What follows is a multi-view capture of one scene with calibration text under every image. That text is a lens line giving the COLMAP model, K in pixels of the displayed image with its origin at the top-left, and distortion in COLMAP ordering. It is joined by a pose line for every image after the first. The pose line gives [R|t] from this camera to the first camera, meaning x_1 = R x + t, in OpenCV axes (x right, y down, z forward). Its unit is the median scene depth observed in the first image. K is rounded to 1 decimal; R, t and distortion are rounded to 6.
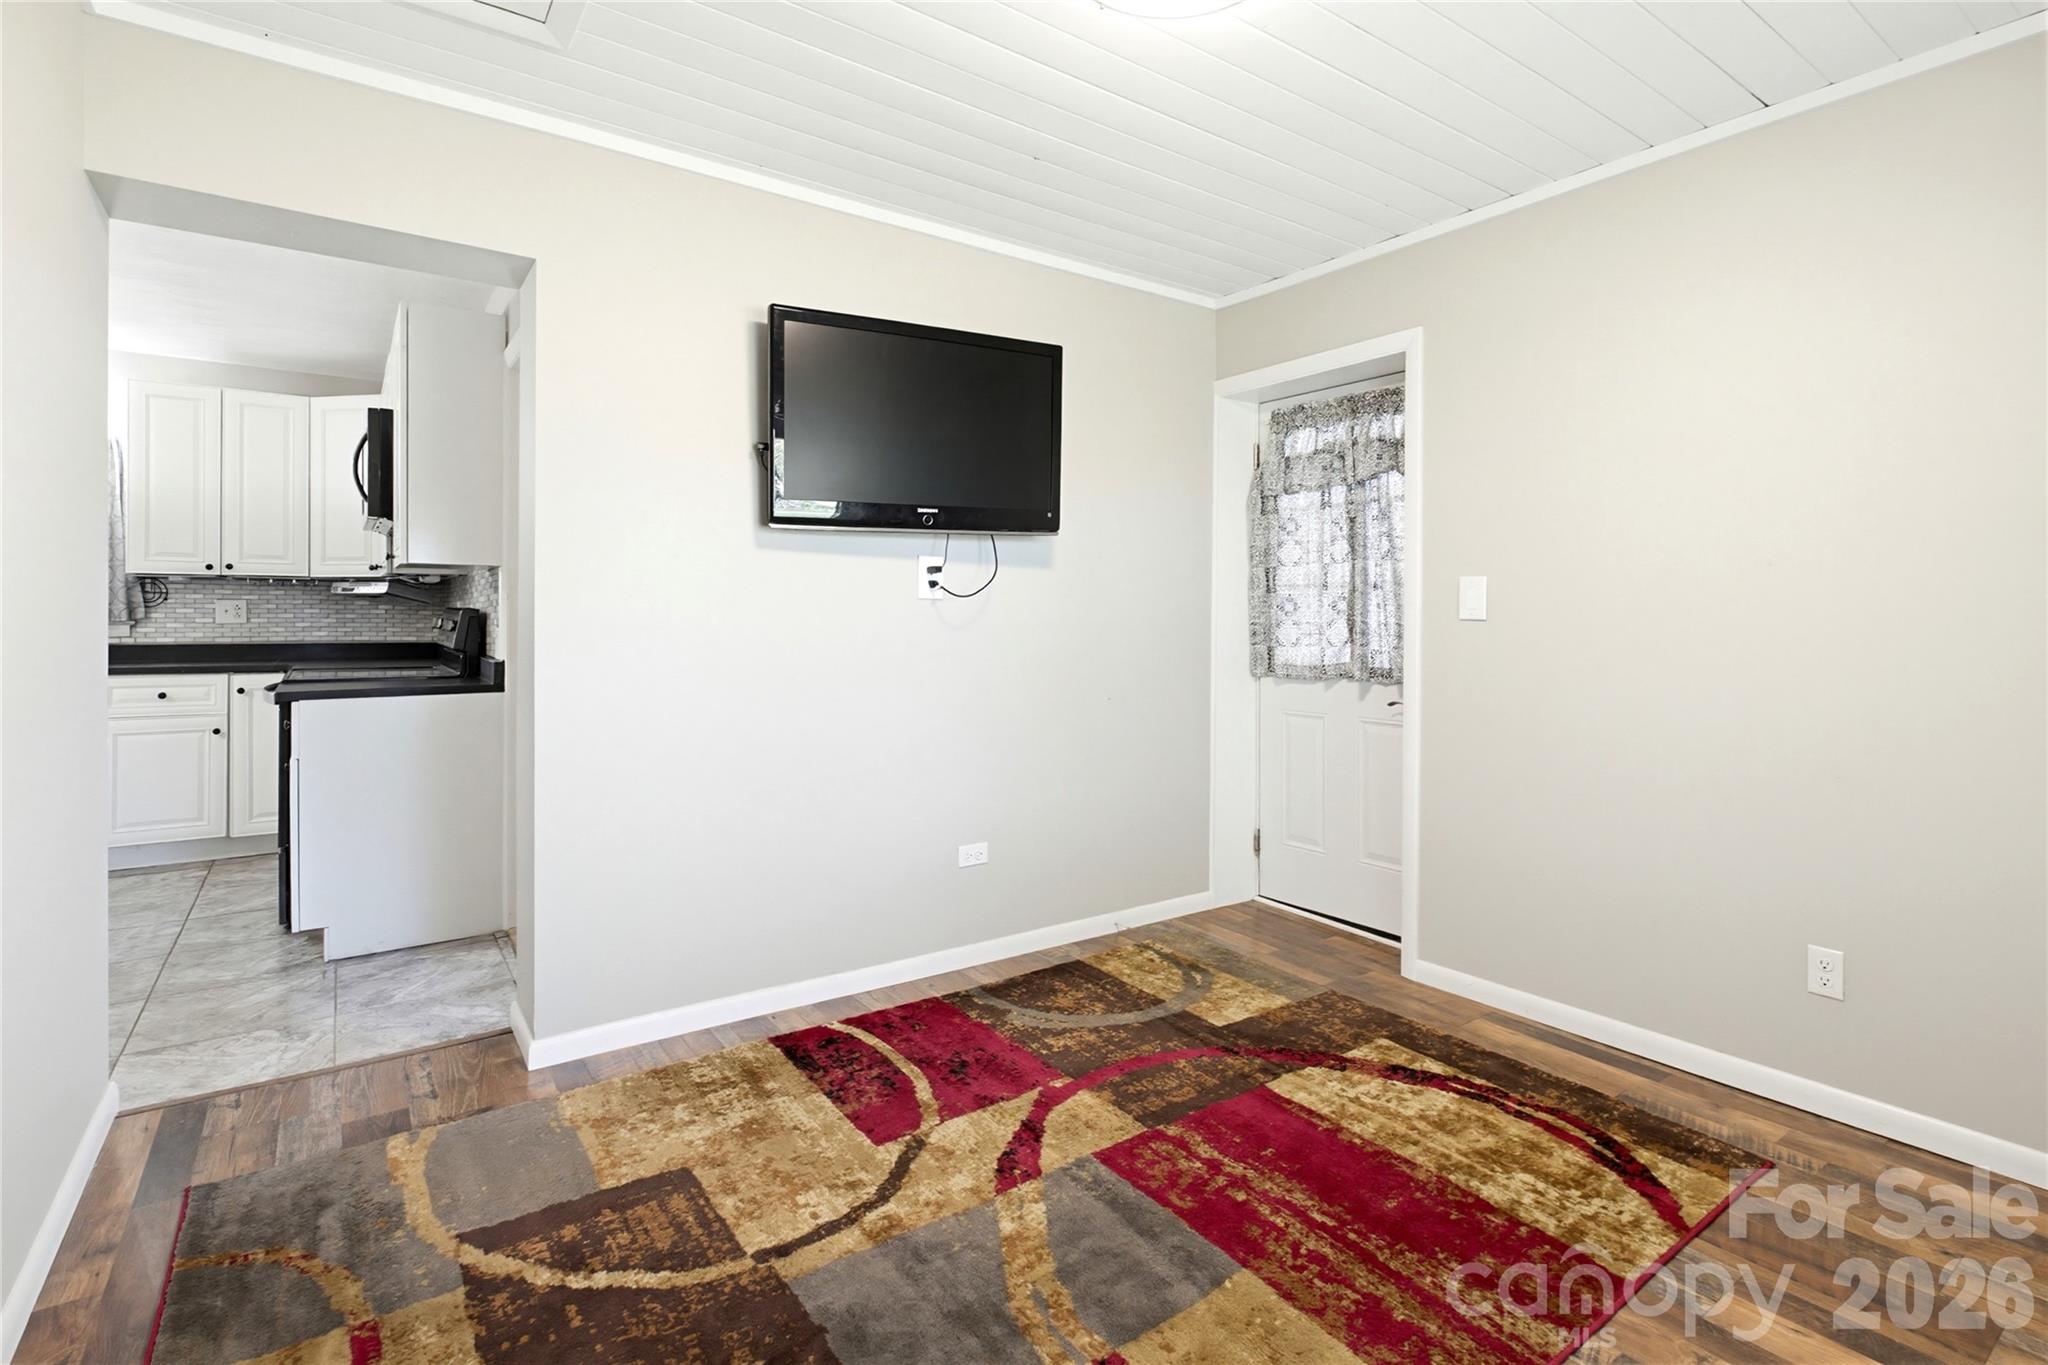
lens RADIAL K [[959.6, 0, 1054.4], [0, 959.6, 605.9], [0, 0, 1]] dist [-0.010969, 0.001553]
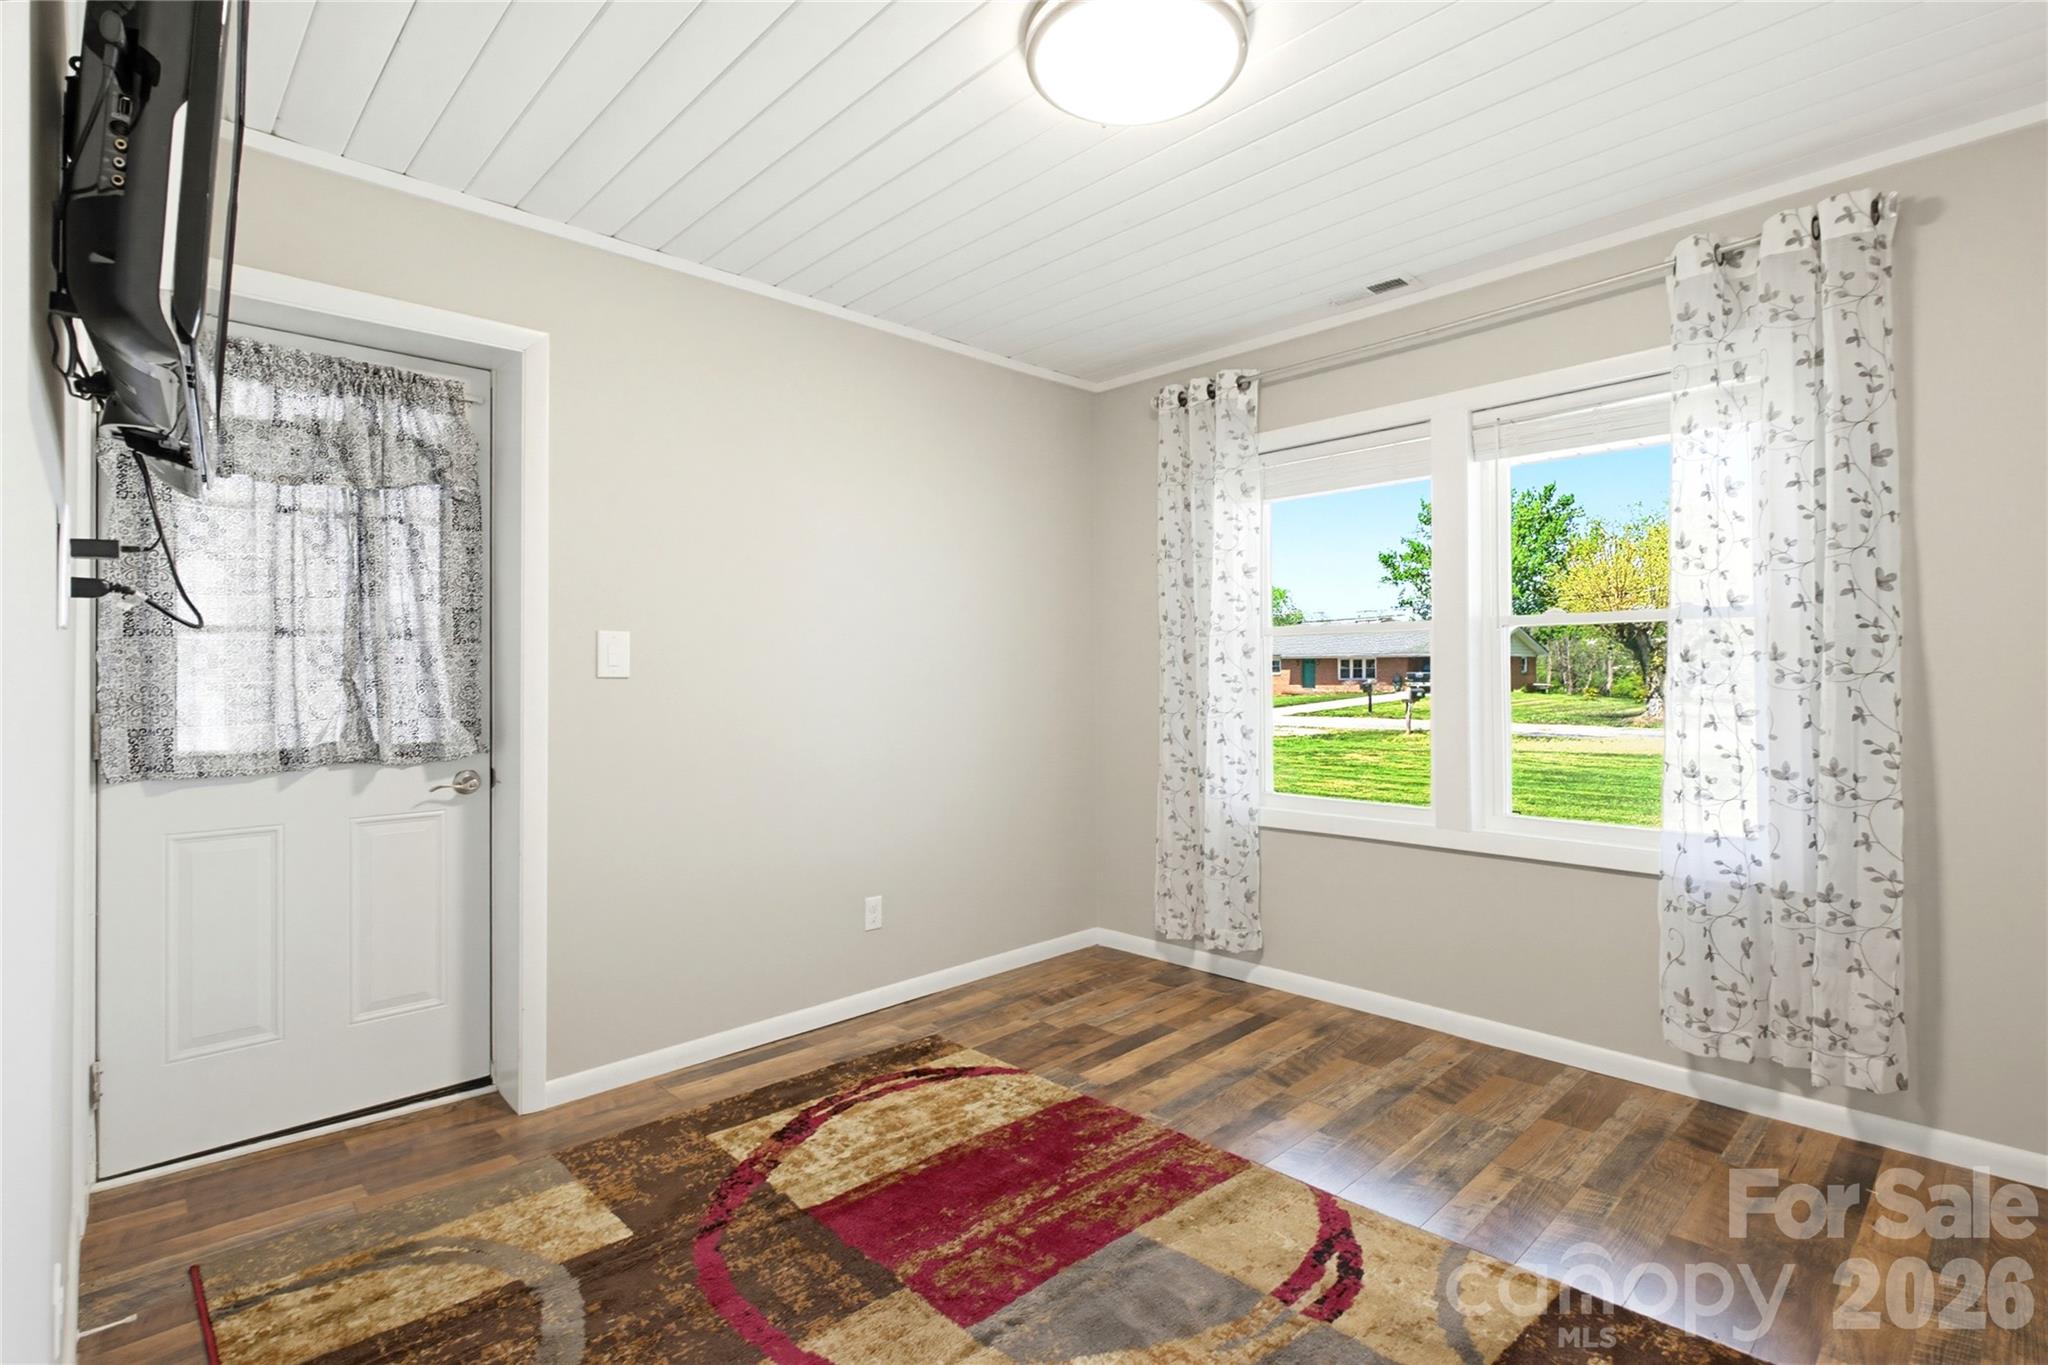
lens RADIAL K [[959.6, 0, 1036.2], [0, 959.6, 669.9], [0, 0, 1]] dist [-0.010969, 0.001553]
pose [[-0.112954, 0.001201, 0.993600, -0.676807], [-0.002814, 0.999995, -0.001529, 0.009687], [-0.993596, -0.002968, -0.112950, 0.896749]]
